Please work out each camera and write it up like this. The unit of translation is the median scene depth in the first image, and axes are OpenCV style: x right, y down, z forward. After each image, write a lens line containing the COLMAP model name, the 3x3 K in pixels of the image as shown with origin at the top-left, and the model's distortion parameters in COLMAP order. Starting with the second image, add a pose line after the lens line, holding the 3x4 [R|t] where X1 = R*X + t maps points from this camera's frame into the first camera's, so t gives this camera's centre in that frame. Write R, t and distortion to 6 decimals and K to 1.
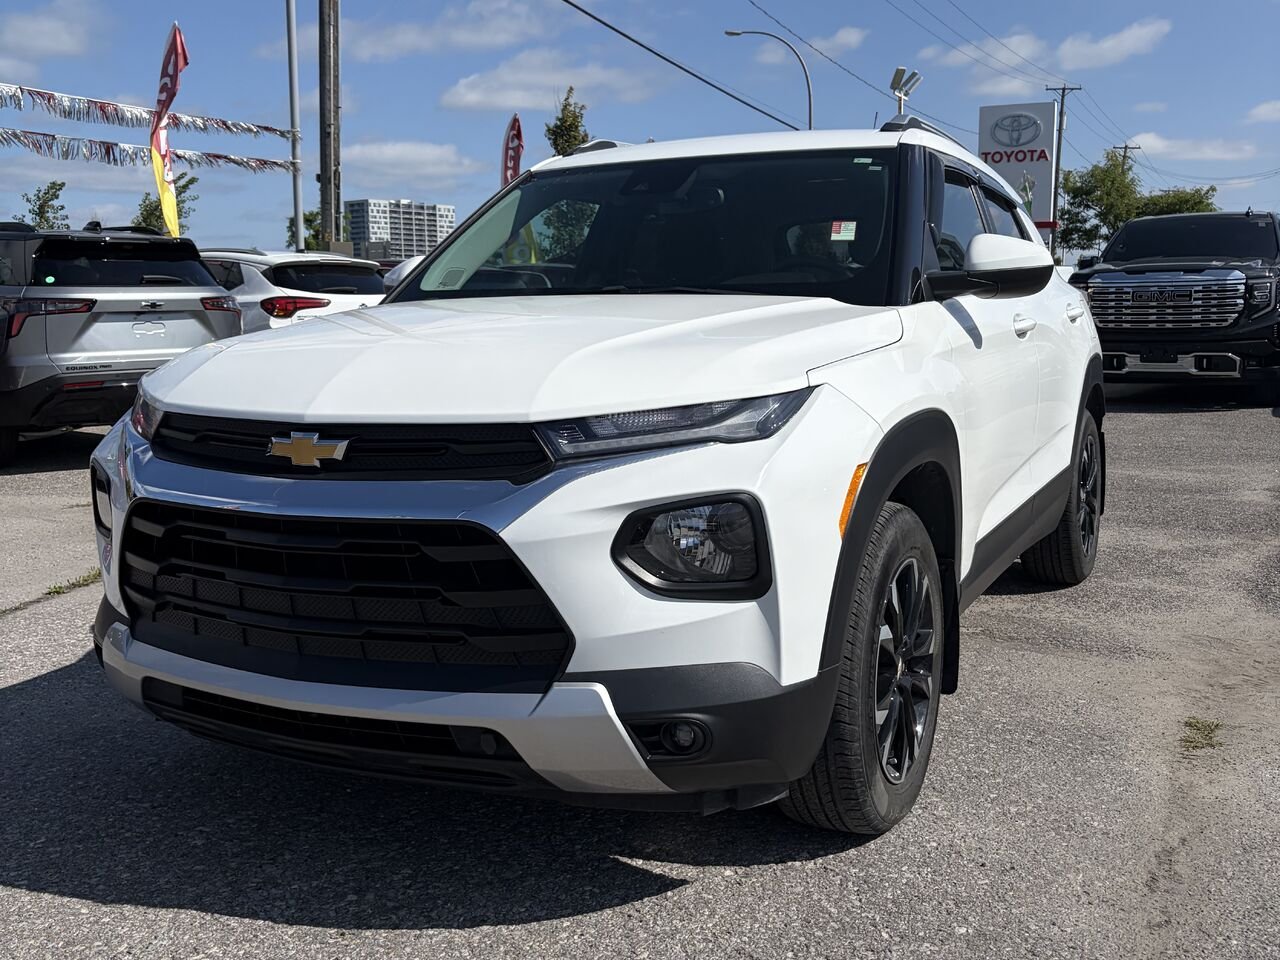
lens RADIAL K [[1228.1, 0, 634.0], [0, 1228.1, 478.5], [0, 0, 1]] dist [0.099413, -0.269885]
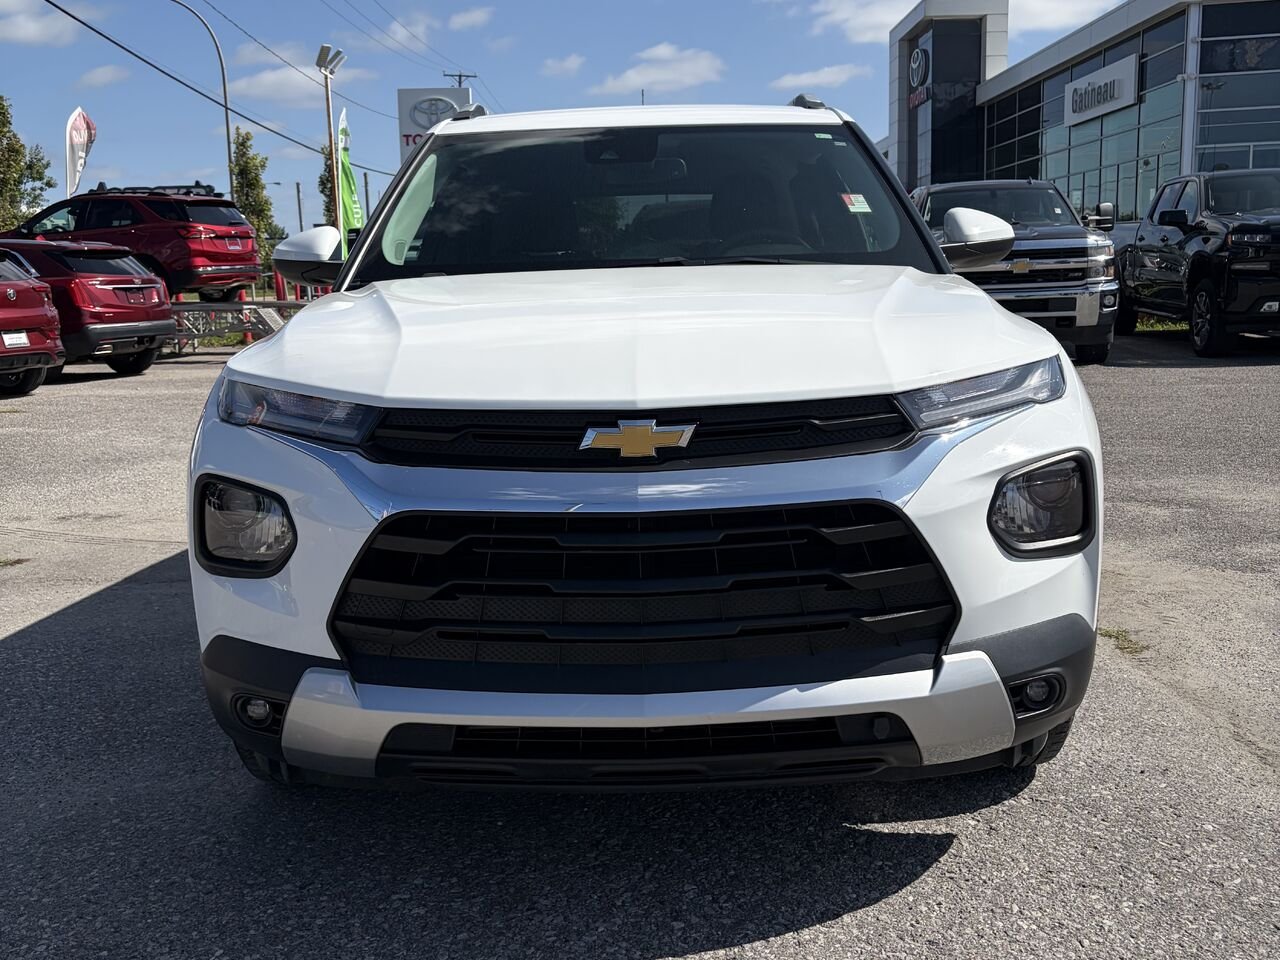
lens RADIAL K [[1228.1, 0, 634.0], [0, 1228.1, 478.5], [0, 0, 1]] dist [0.099413, -0.269885]
pose [[0.908961, -0.080139, 0.409105, -0.640193], [0.074310, 0.996779, 0.030152, -0.021750], [-0.410204, 0.002994, 0.911989, 0.188343]]
